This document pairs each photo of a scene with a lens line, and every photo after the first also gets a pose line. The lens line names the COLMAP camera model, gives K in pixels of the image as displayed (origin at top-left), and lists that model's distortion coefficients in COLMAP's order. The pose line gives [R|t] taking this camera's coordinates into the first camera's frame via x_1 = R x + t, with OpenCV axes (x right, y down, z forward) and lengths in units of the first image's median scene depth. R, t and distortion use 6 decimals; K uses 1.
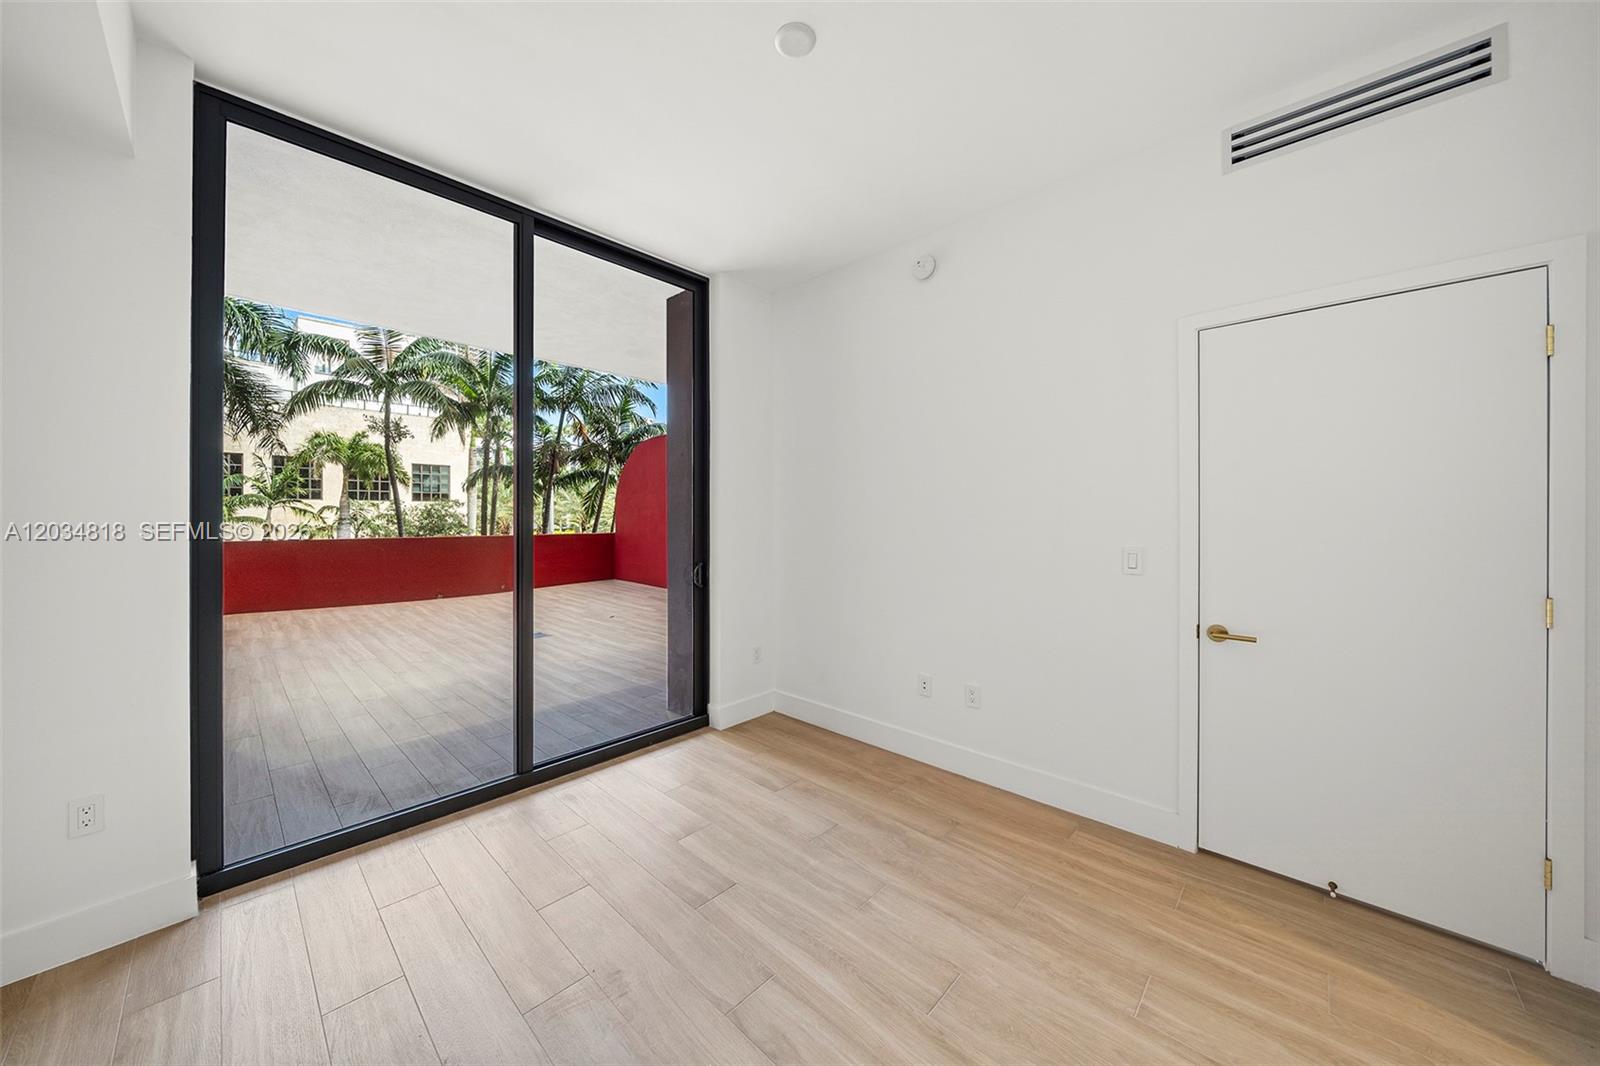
lens RADIAL K [[551.0, 0, 791.3], [0, 551.0, 507.0], [0, 0, 1]] dist [-0.006404, -0.000067]
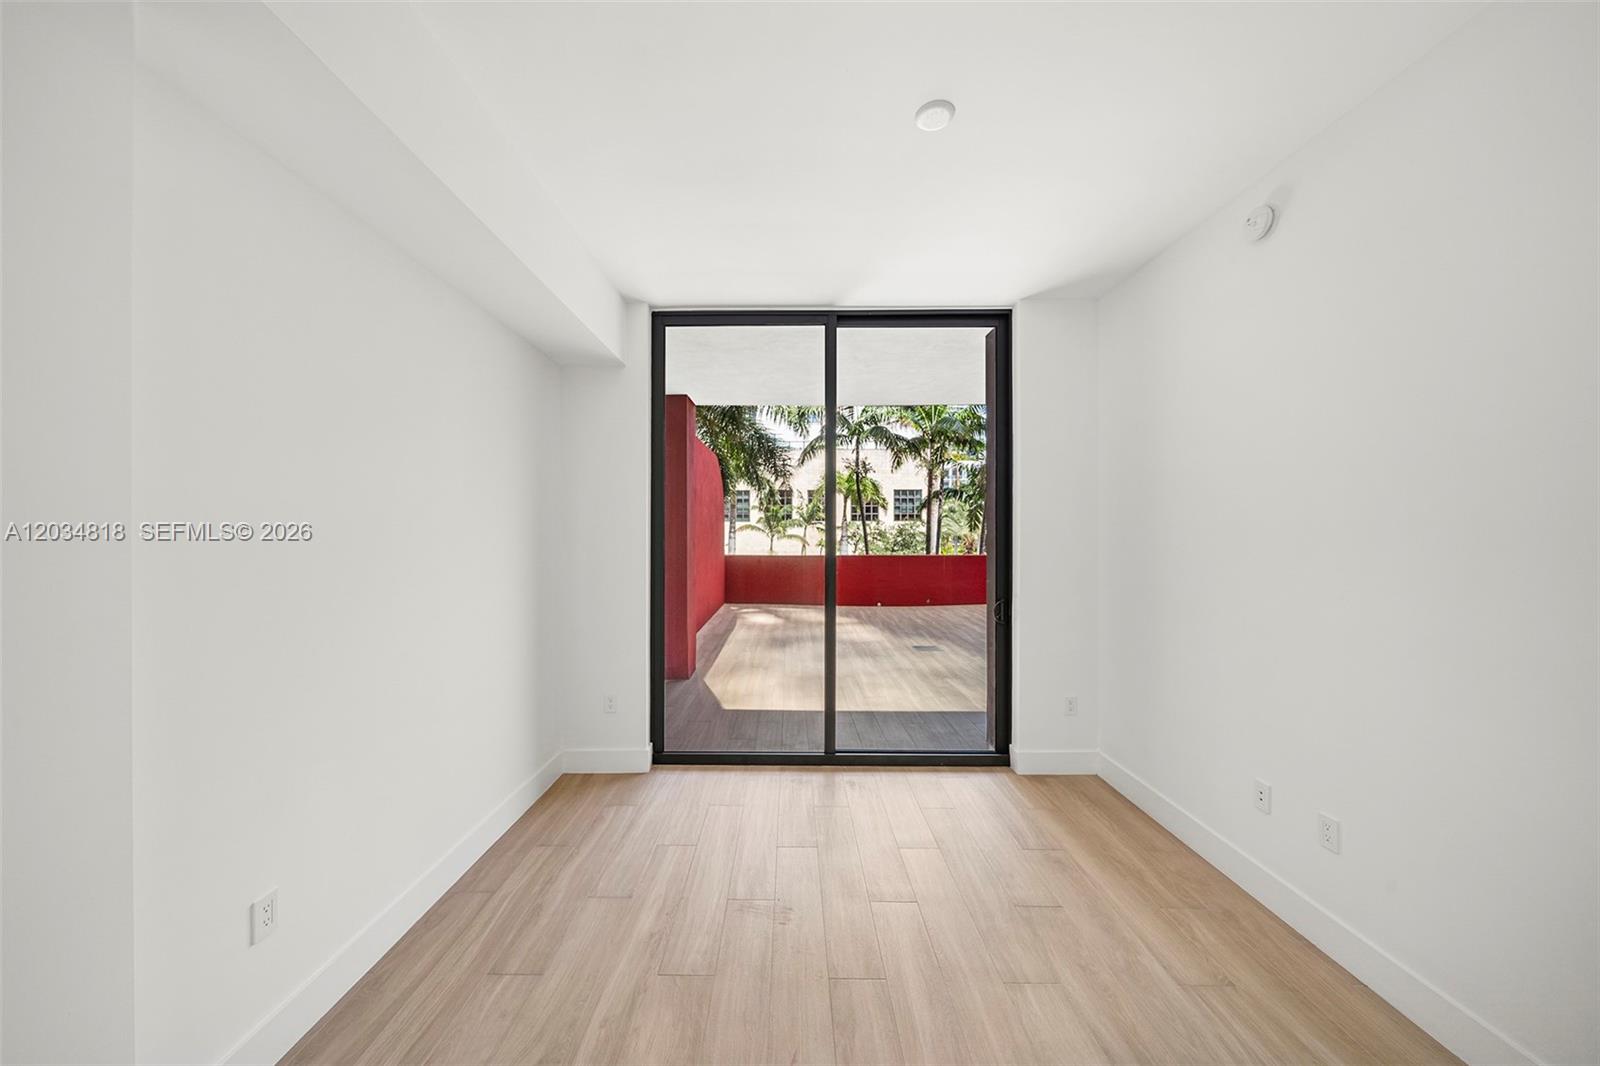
lens RADIAL K [[551.0, 0, 781.1], [0, 551.0, 523.7], [0, 0, 1]] dist [-0.006404, -0.000067]
pose [[0.681848, -0.013281, -0.731373, 0.379843], [0.013941, 0.999890, -0.005160, -0.045547], [0.731361, -0.006677, 0.681958, 0.047577]]
